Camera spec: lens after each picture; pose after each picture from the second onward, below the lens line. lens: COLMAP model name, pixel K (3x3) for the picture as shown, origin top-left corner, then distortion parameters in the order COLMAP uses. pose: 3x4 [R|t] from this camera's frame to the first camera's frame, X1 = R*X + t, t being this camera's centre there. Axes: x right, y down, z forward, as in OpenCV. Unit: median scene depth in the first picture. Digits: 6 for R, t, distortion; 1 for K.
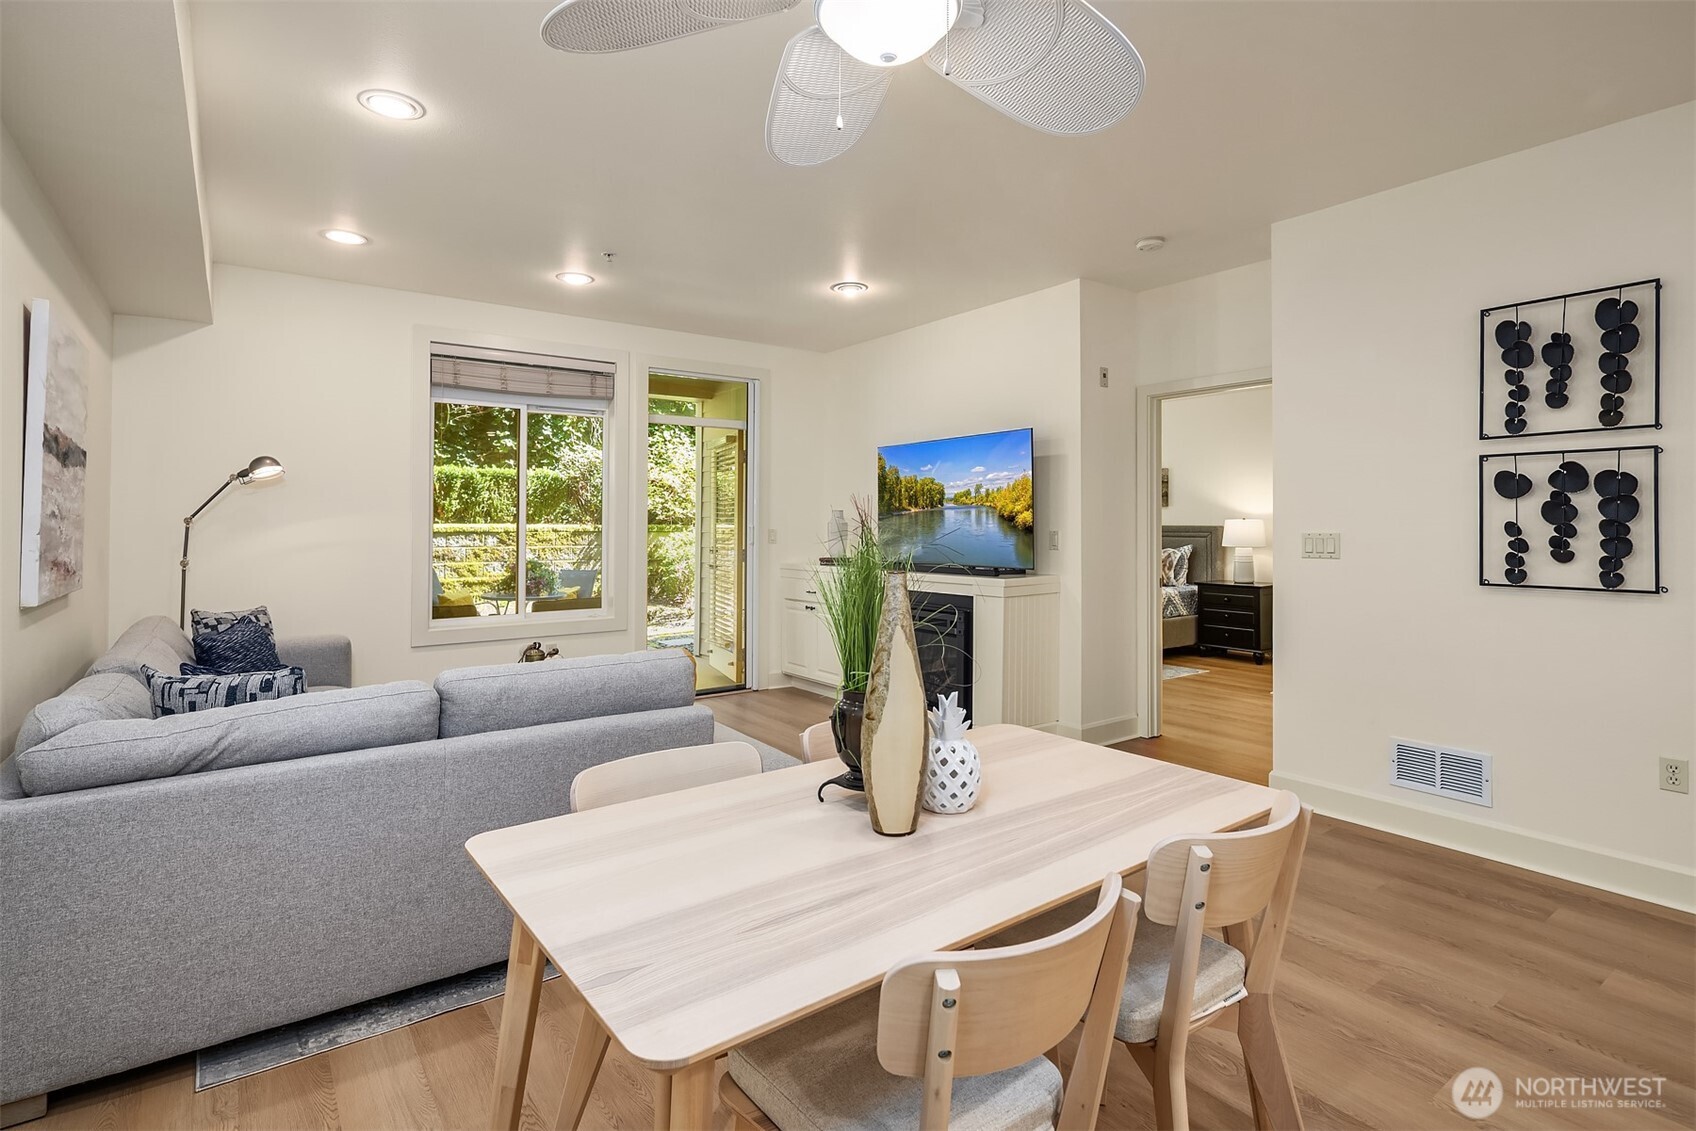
lens RADIAL K [[824.7, 0, 852.0], [0, 824.7, 558.3], [0, 0, 1]] dist [0.006386, -0.003679]
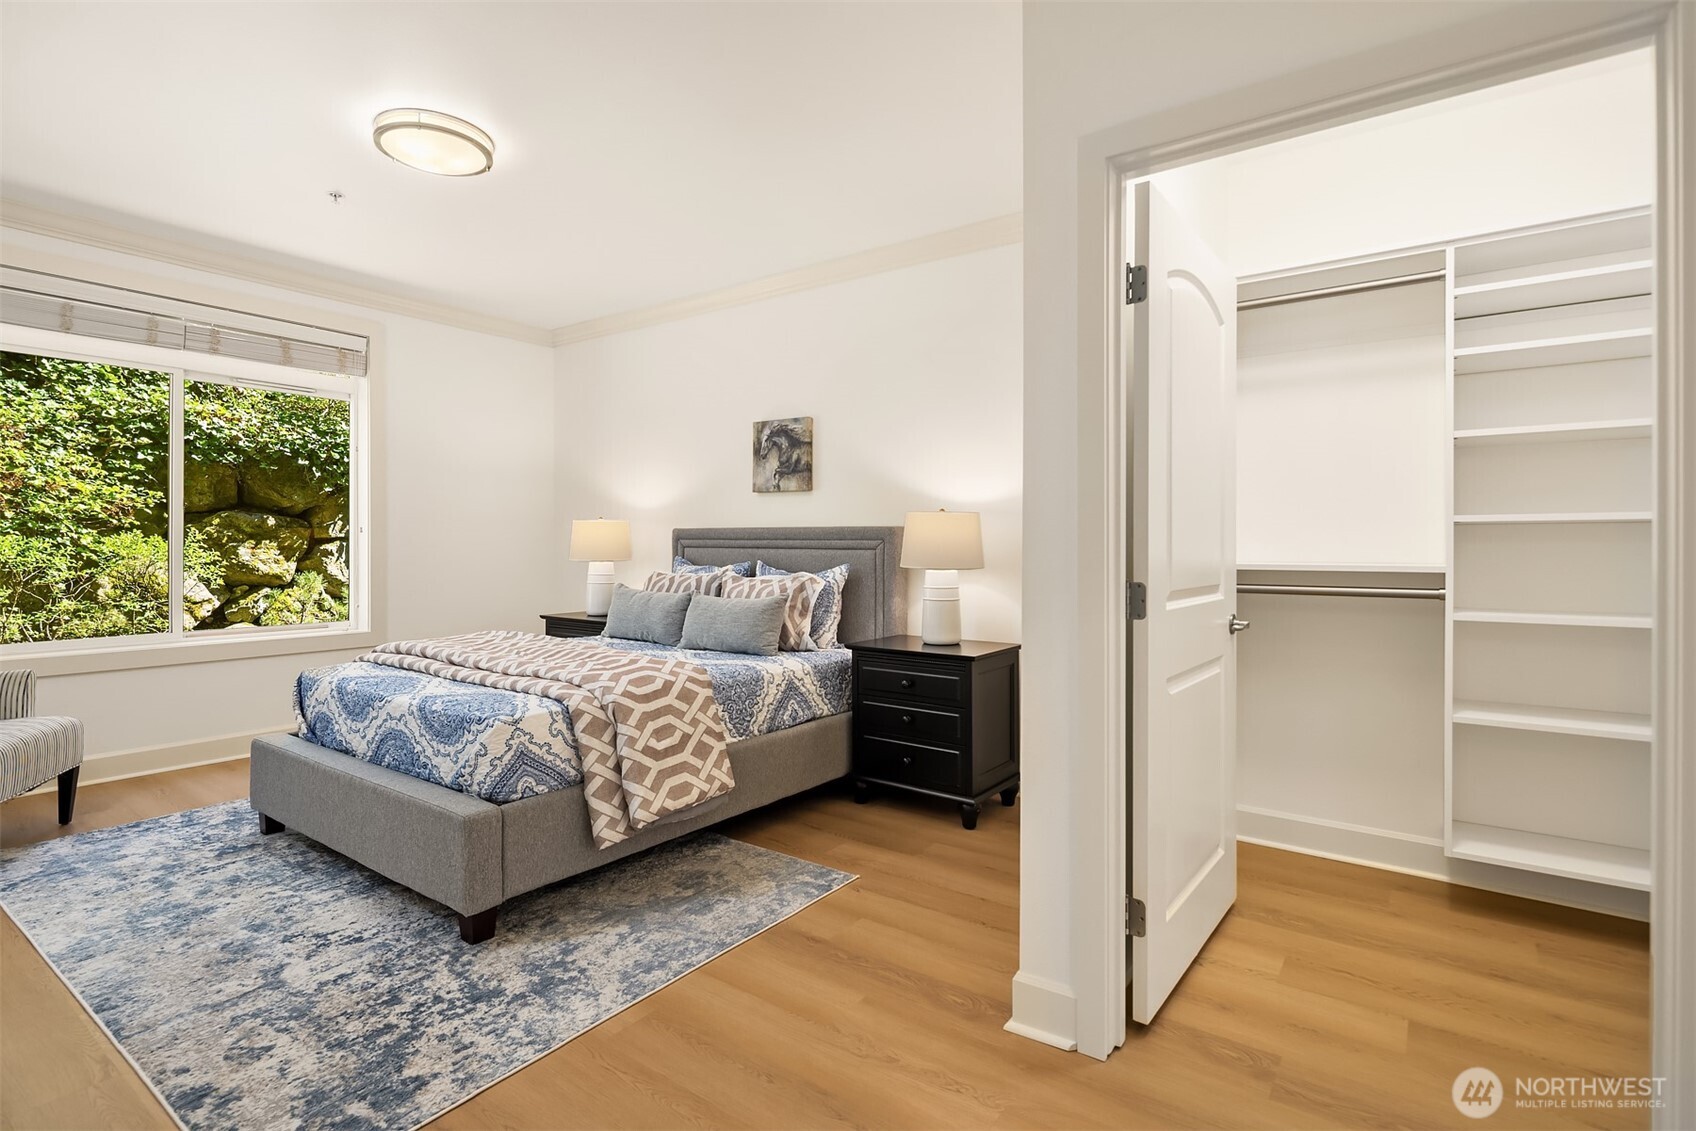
lens RADIAL K [[824.7, 0, 848.9], [0, 824.7, 550.1], [0, 0, 1]] dist [0.006386, -0.003679]
pose [[0.956378, 0.002318, 0.292123, 0.271980], [0.005132, 0.999681, -0.024731, -0.012845], [-0.292087, 0.025151, 0.956061, 0.534075]]
